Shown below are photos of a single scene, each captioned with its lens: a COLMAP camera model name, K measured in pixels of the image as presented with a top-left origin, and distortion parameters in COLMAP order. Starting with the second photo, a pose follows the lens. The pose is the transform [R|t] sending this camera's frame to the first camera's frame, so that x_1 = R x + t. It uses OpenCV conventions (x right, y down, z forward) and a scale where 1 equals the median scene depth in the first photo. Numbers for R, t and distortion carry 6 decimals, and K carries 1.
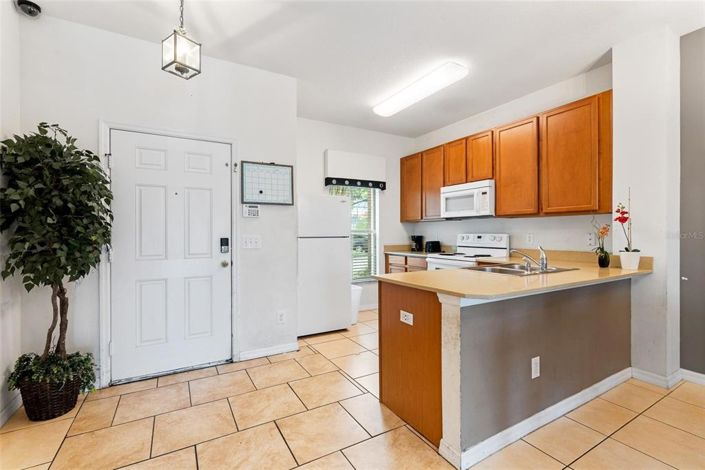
lens RADIAL K [[315.8, 0, 350.9], [0, 315.8, 234.2], [0, 0, 1]] dist [0.000027, 0.000453]
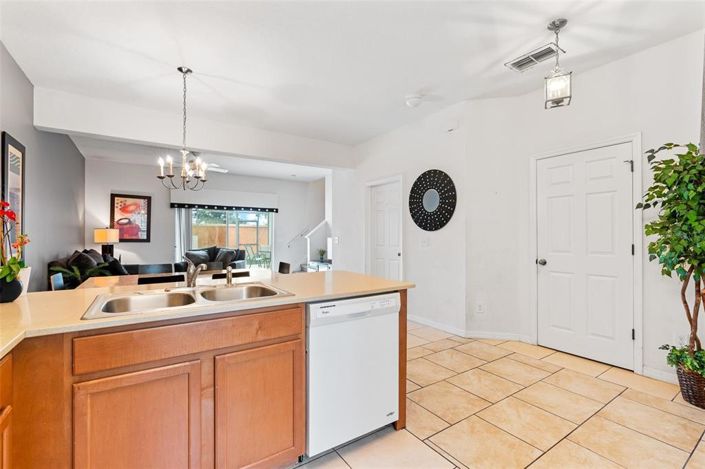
lens RADIAL K [[315.8, 0, 350.9], [0, 315.8, 233.7], [0, 0, 1]] dist [0.000027, 0.000453]
pose [[-0.997297, 0.001812, -0.073457, 0.210306], [0.001913, 0.999997, -0.001298, -0.007249], [0.073454, -0.001435, -0.997298, 1.279397]]
